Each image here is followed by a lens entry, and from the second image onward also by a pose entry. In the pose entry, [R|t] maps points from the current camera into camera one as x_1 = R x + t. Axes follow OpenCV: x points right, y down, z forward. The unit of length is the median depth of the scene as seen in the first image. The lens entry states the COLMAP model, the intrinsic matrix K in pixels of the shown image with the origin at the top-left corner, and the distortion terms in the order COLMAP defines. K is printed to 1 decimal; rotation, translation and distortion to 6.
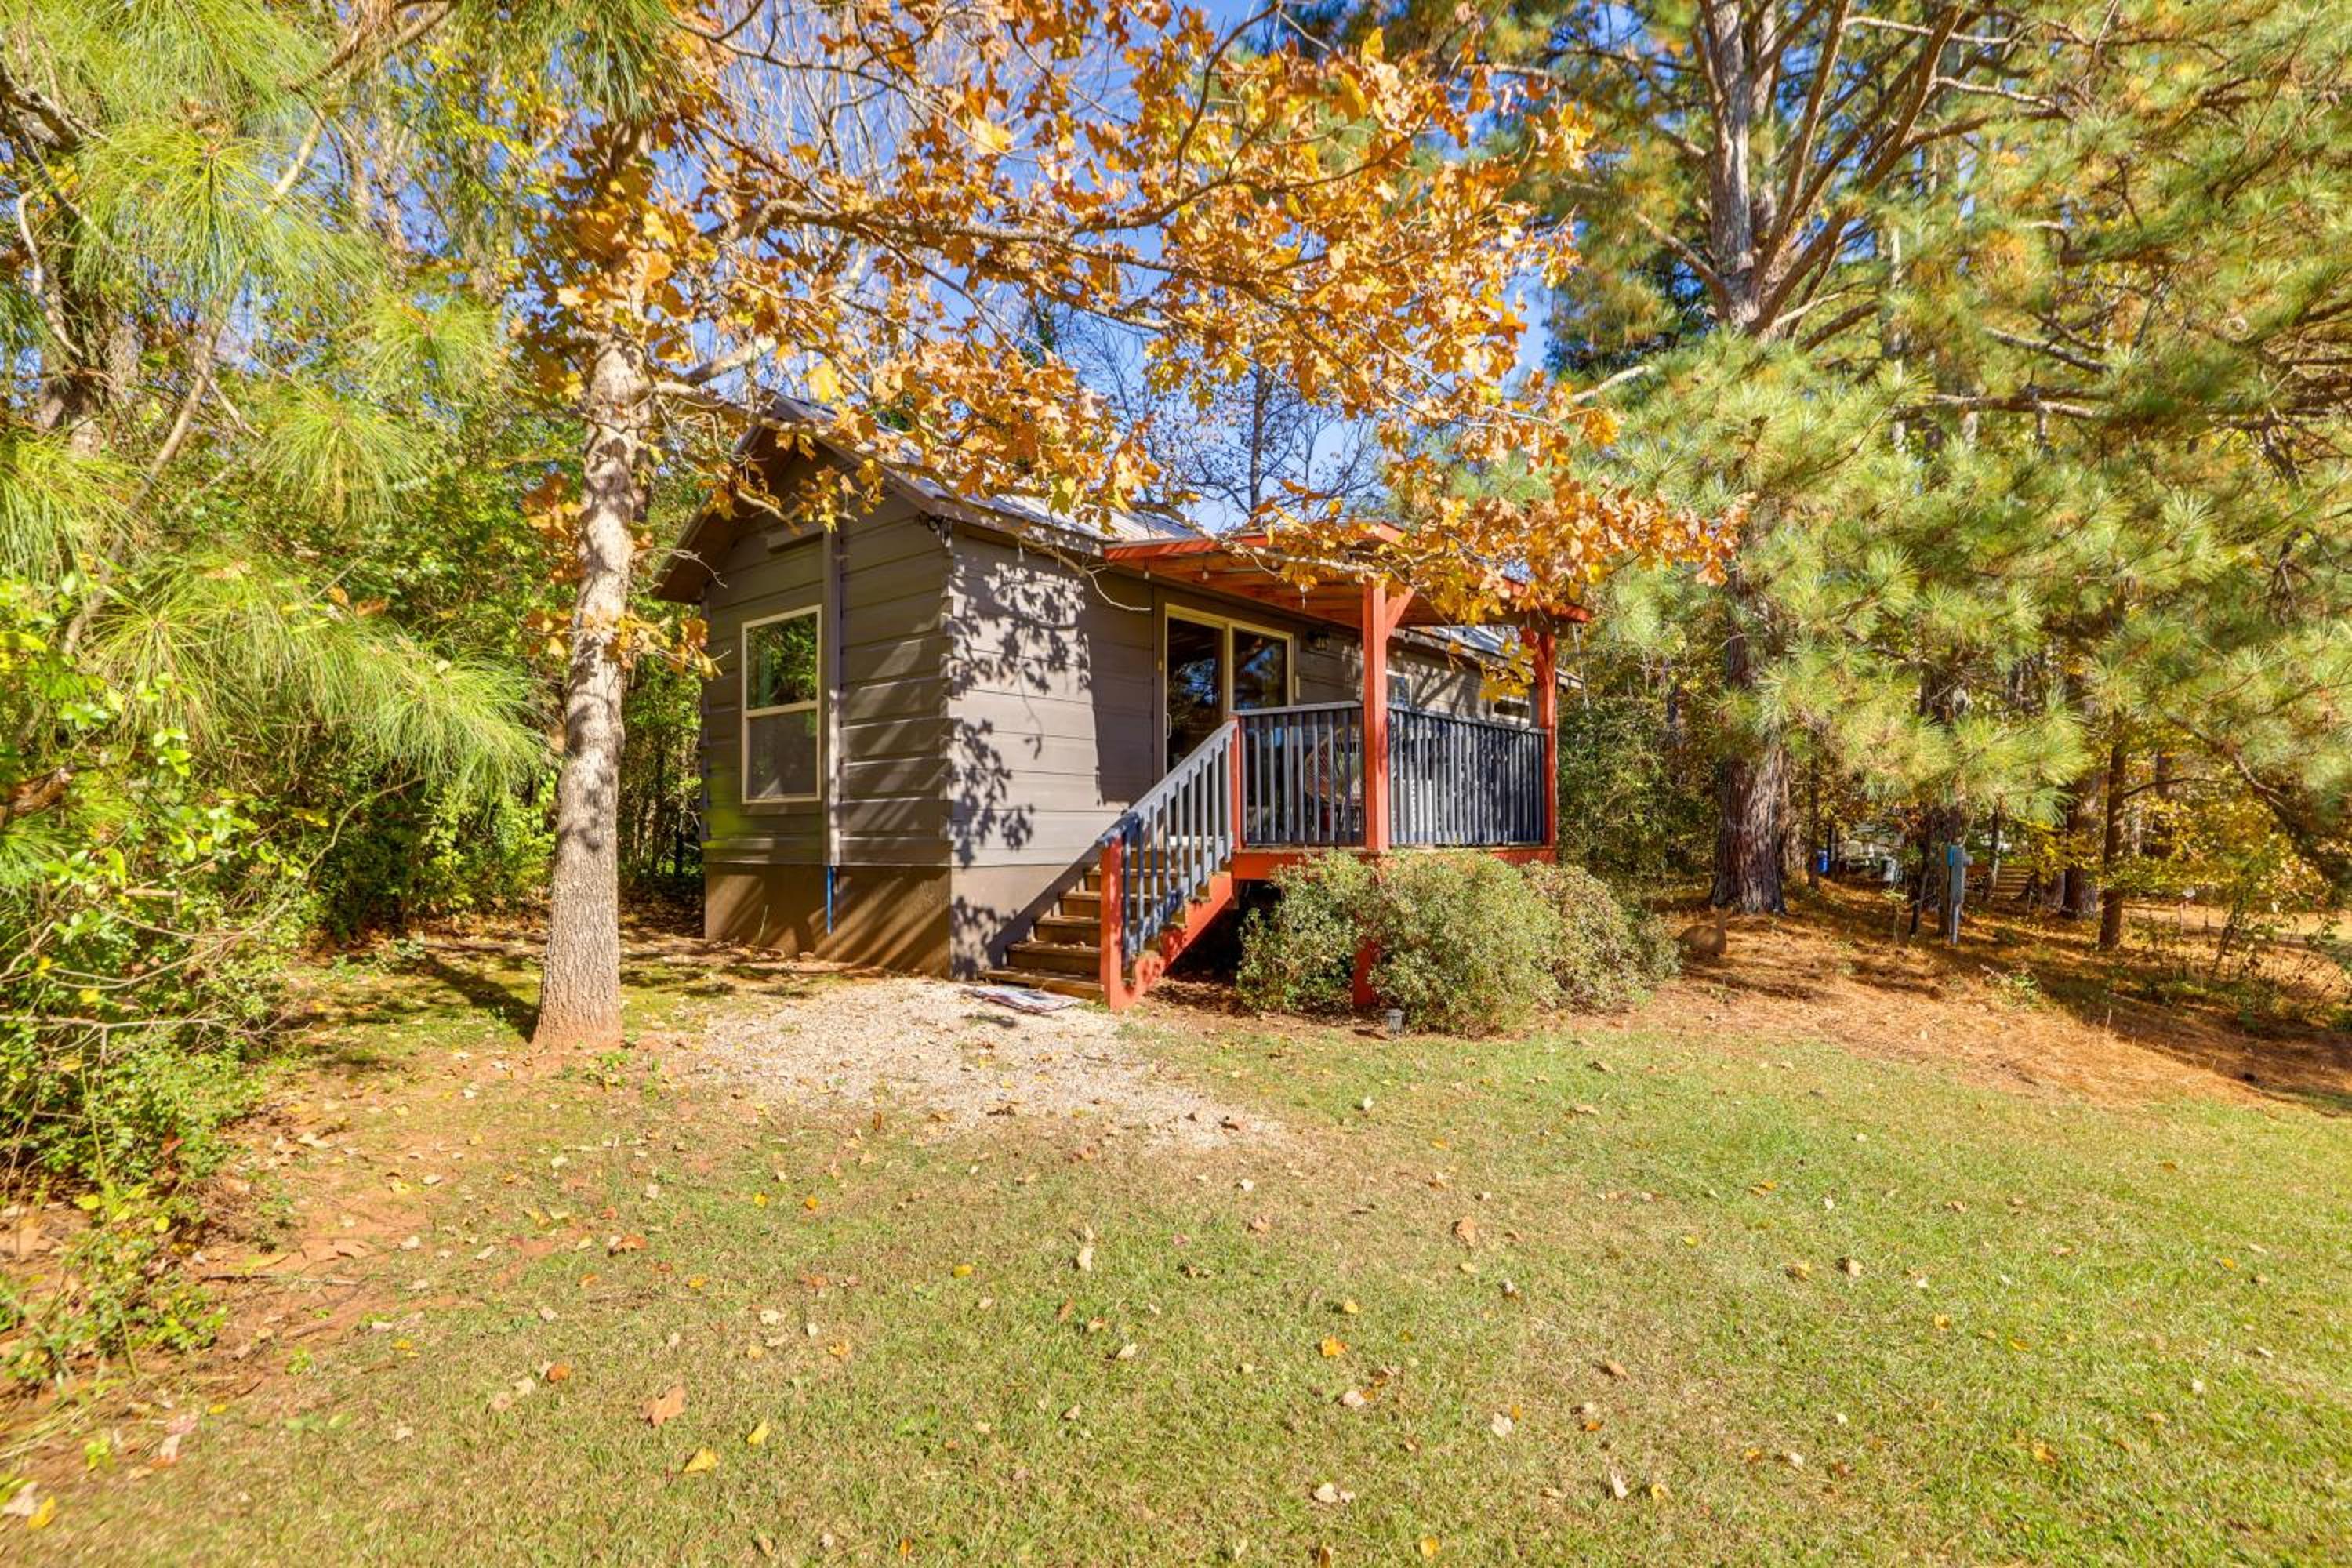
lens RADIAL K [[1095.7, 0, 1208.9], [0, 1095.7, 818.2], [0, 0, 1]] dist [-0.007816, -0.000041]
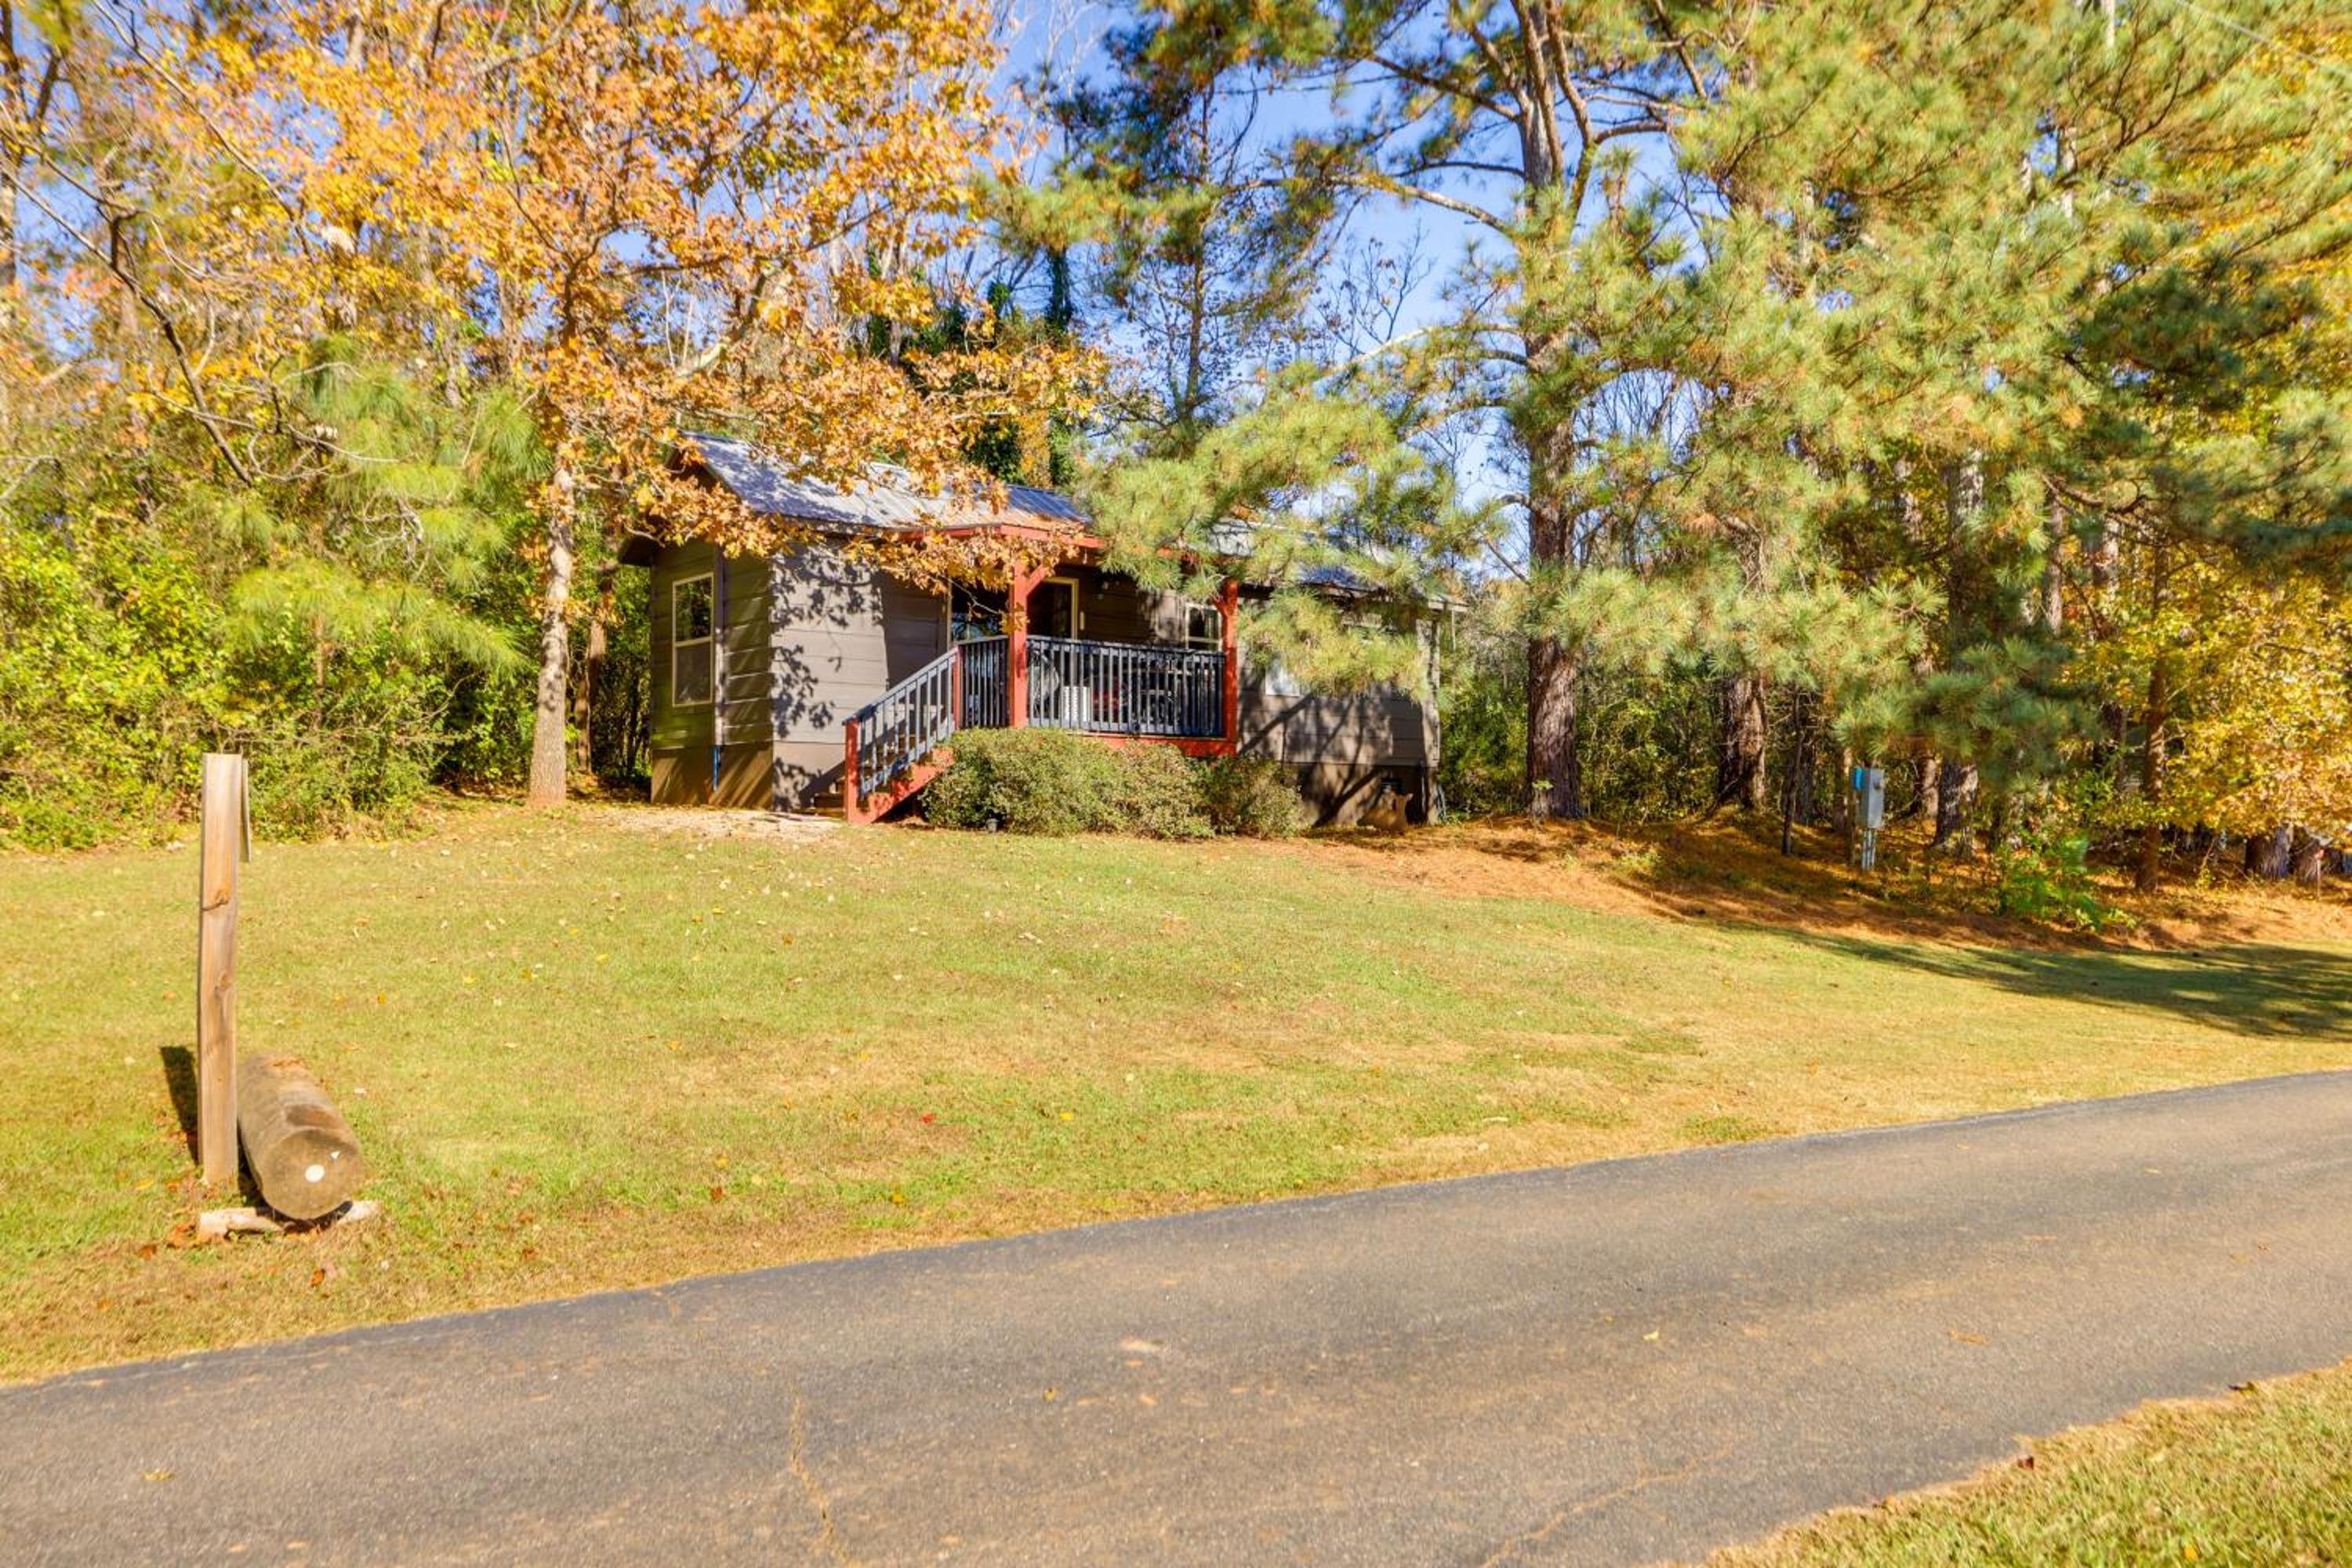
lens RADIAL K [[1529.2, 0, 1178.0], [0, 1529.2, 772.0], [0, 0, 1]] dist [-0.005348, -0.000466]
pose [[0.983887, 0.015433, -0.178125, 0.722389], [-0.015159, 0.999881, 0.002901, 0.075660], [0.178149, -0.000154, 0.984004, -1.055653]]
